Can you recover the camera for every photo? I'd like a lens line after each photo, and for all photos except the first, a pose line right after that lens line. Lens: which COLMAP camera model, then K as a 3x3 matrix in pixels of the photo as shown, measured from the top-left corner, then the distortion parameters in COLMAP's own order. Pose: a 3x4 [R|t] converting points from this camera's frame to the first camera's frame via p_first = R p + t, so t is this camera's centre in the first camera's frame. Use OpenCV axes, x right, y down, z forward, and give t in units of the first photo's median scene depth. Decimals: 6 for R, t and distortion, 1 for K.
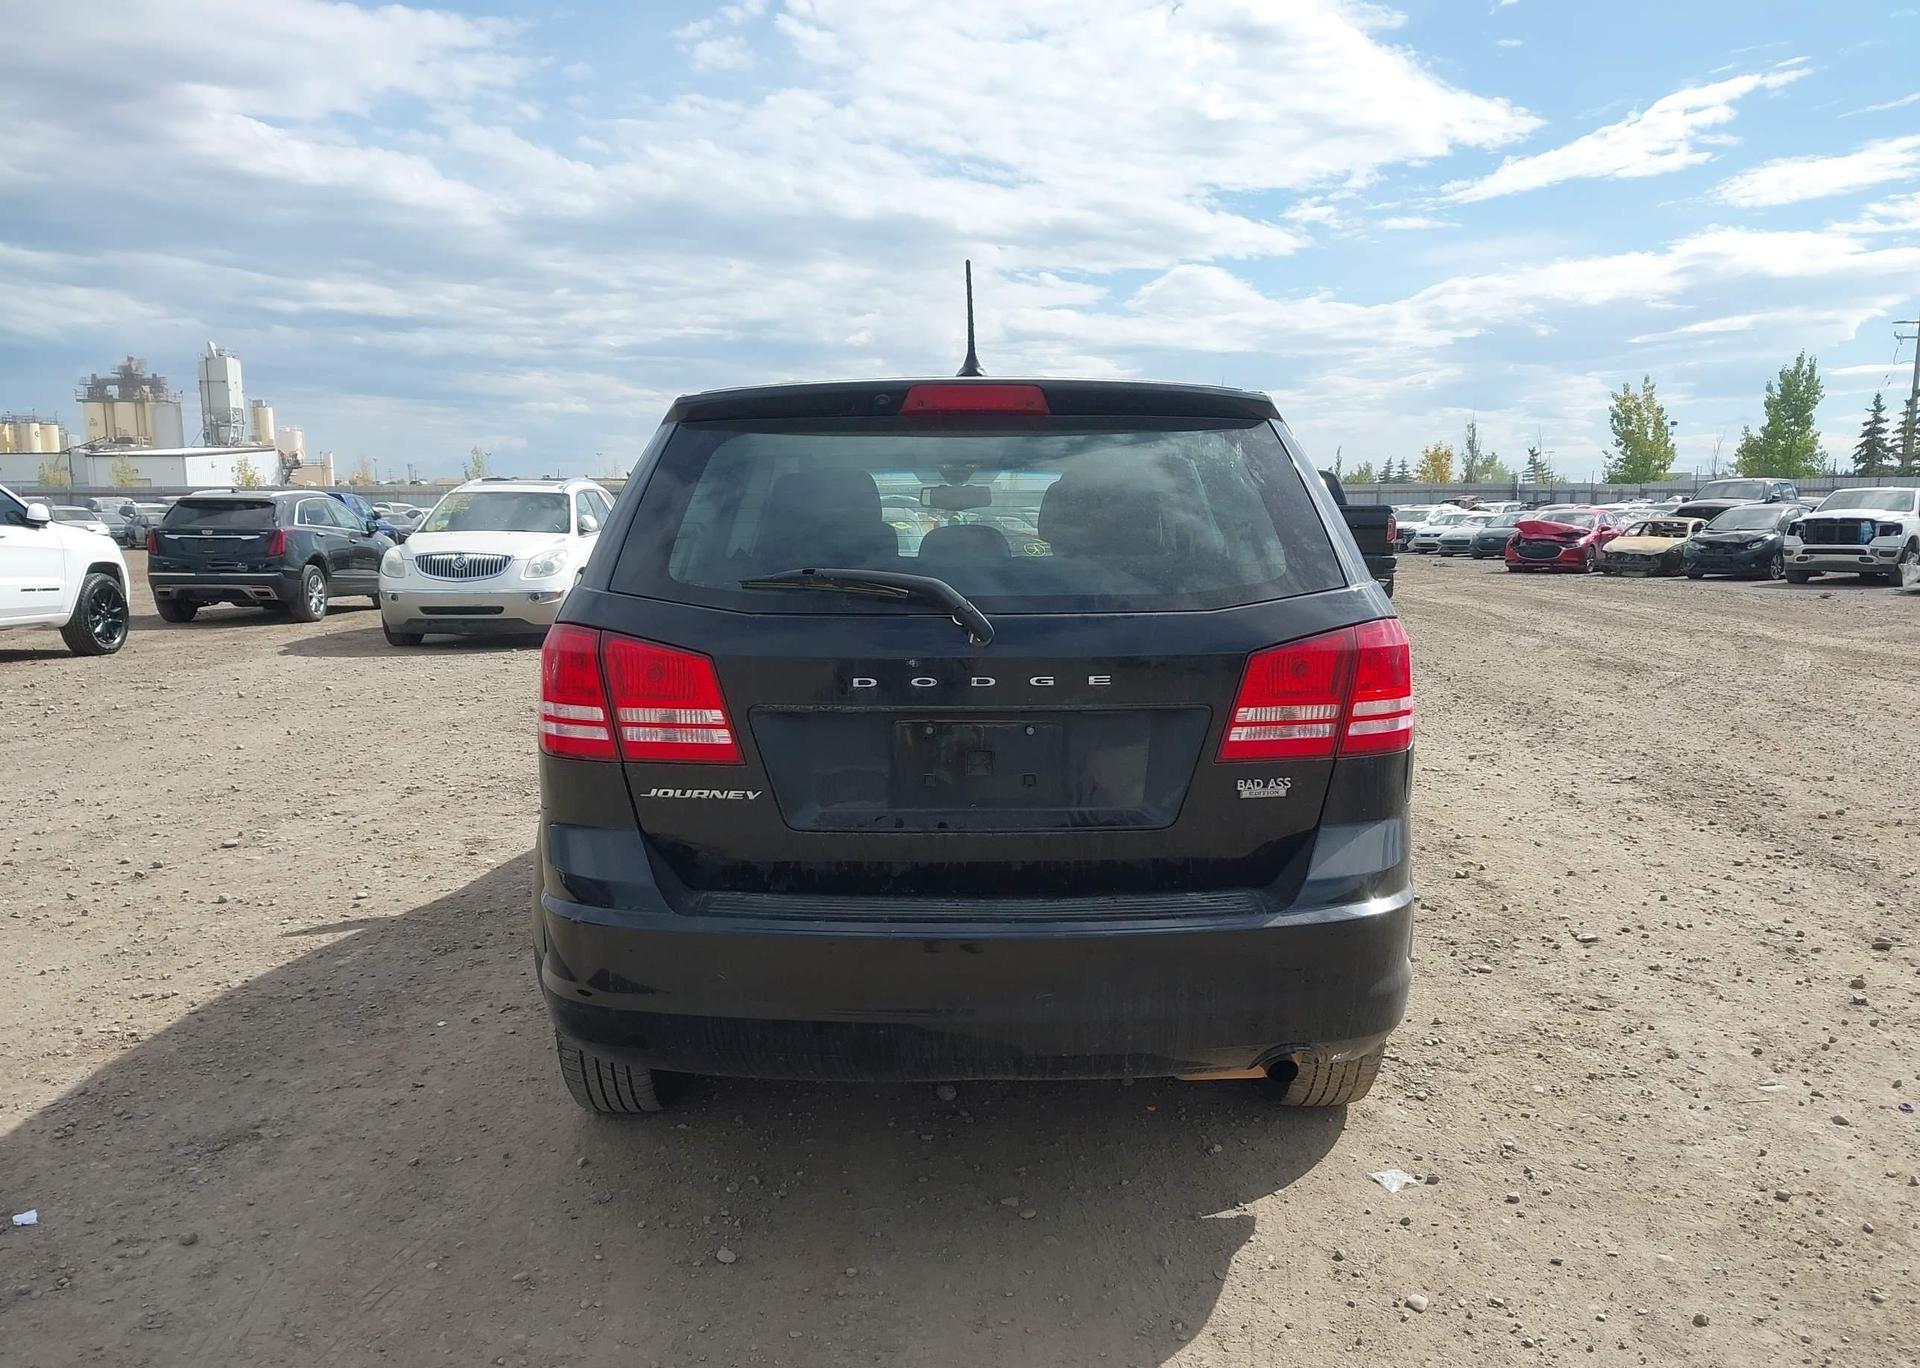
lens RADIAL K [[1637.1, 0, 957.8], [0, 1637.1, 643.4], [0, 0, 1]] dist [0.002808, -0.014561]
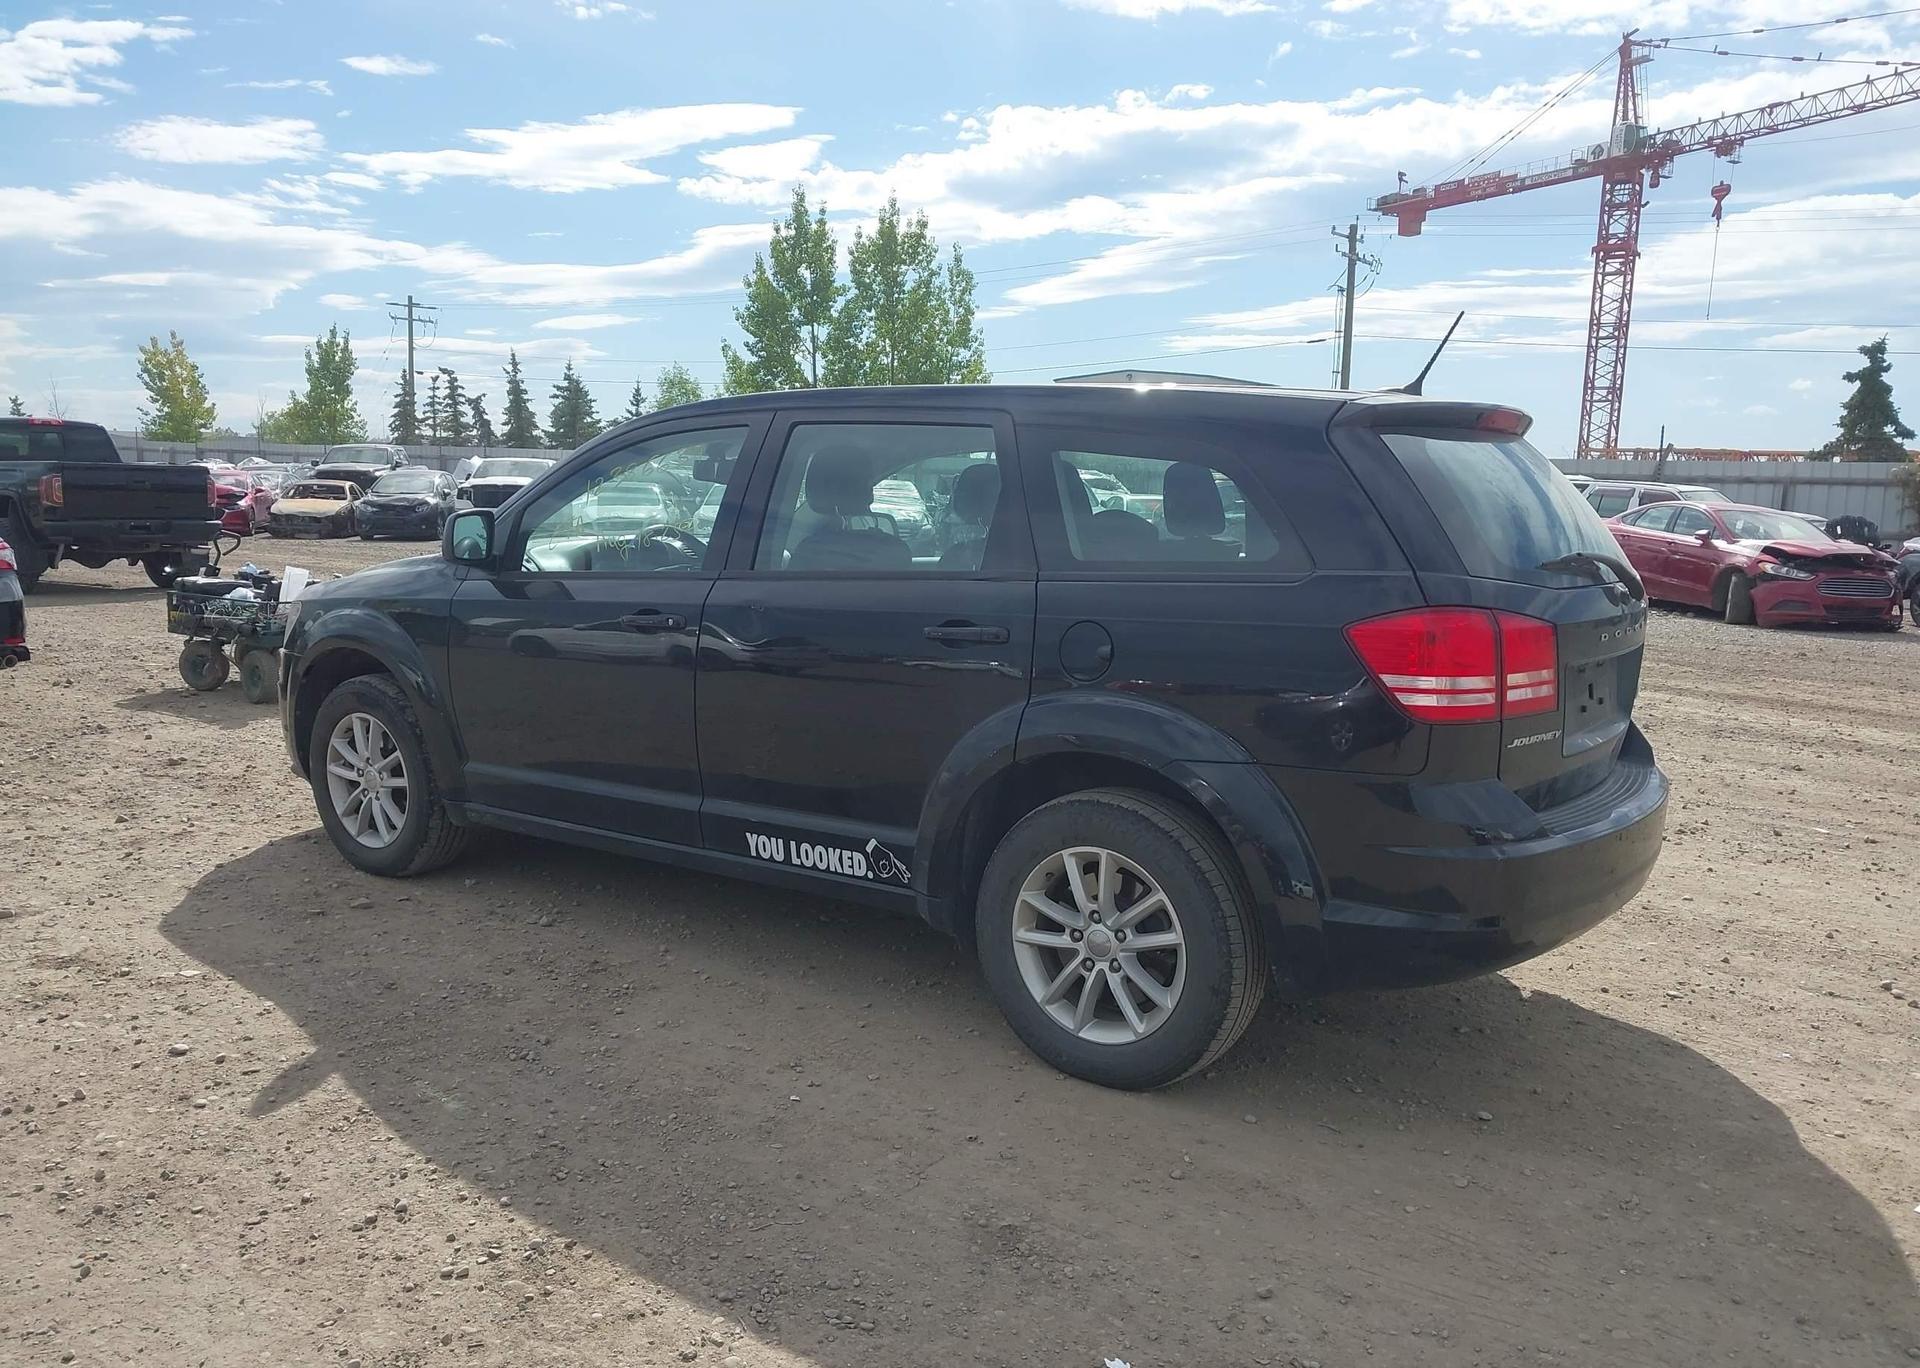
lens RADIAL K [[1642.0, 0, 960.0], [0, 1642.0, 684.0], [0, 0, 1]] dist [0.012246, -0.009270]
pose [[0.532286, -0.088045, 0.841974, -0.116559], [0.045548, 0.996115, 0.075369, -0.004605], [-0.845338, -0.001768, 0.534228, 0.054799]]
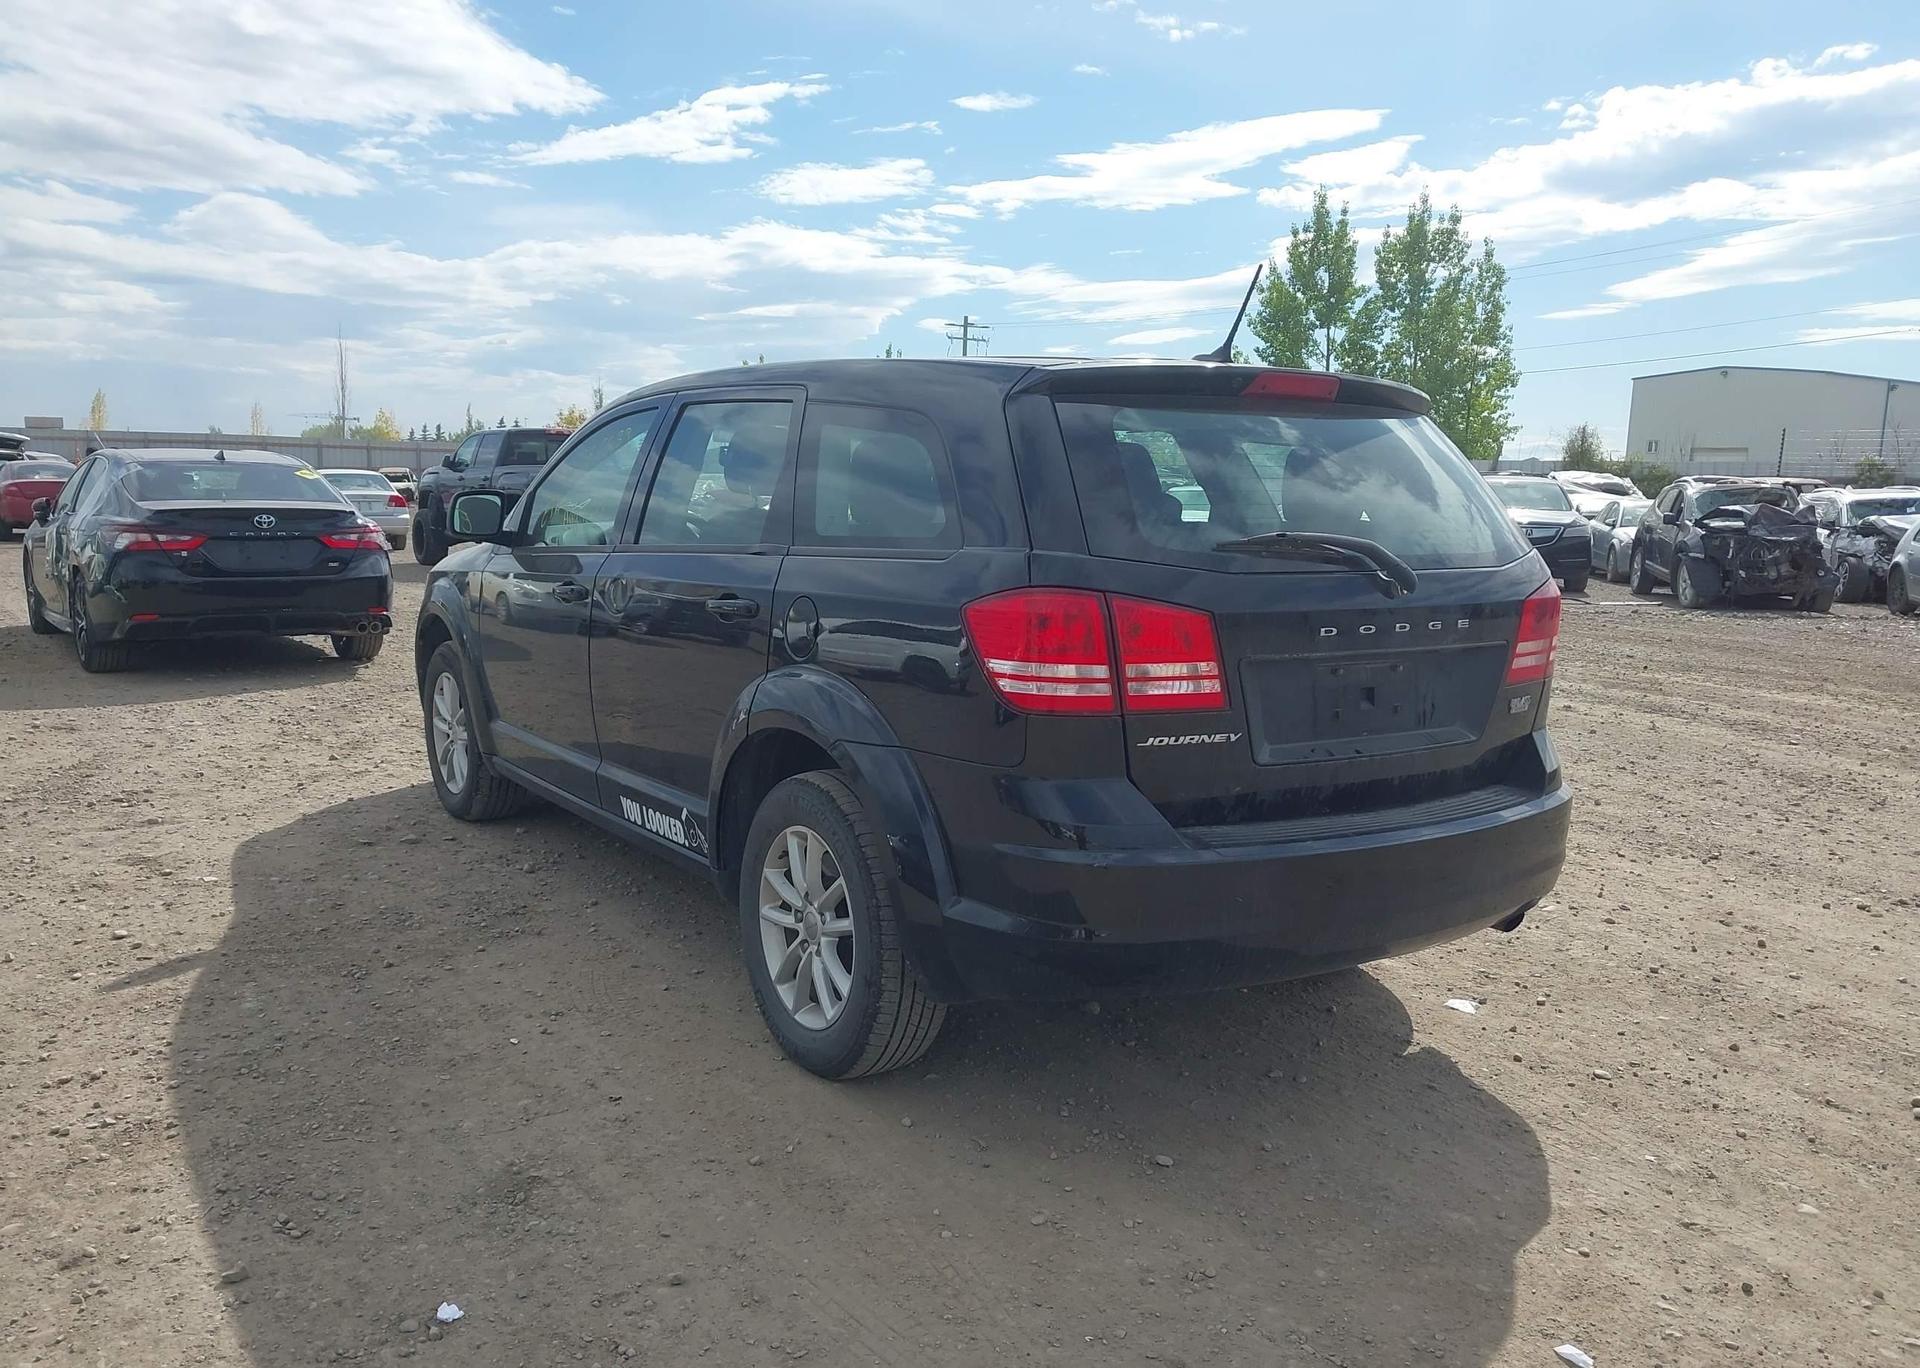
lens RADIAL K [[1640.7, 0, 960.0], [0, 1640.7, 684.0], [0, 0, 1]] dist [-0.001023, -0.002138]
pose [[0.812997, -0.047709, 0.580310, -0.079052], [0.019622, 0.998316, 0.054584, -0.000639], [-0.581937, -0.032990, 0.812564, 0.017826]]
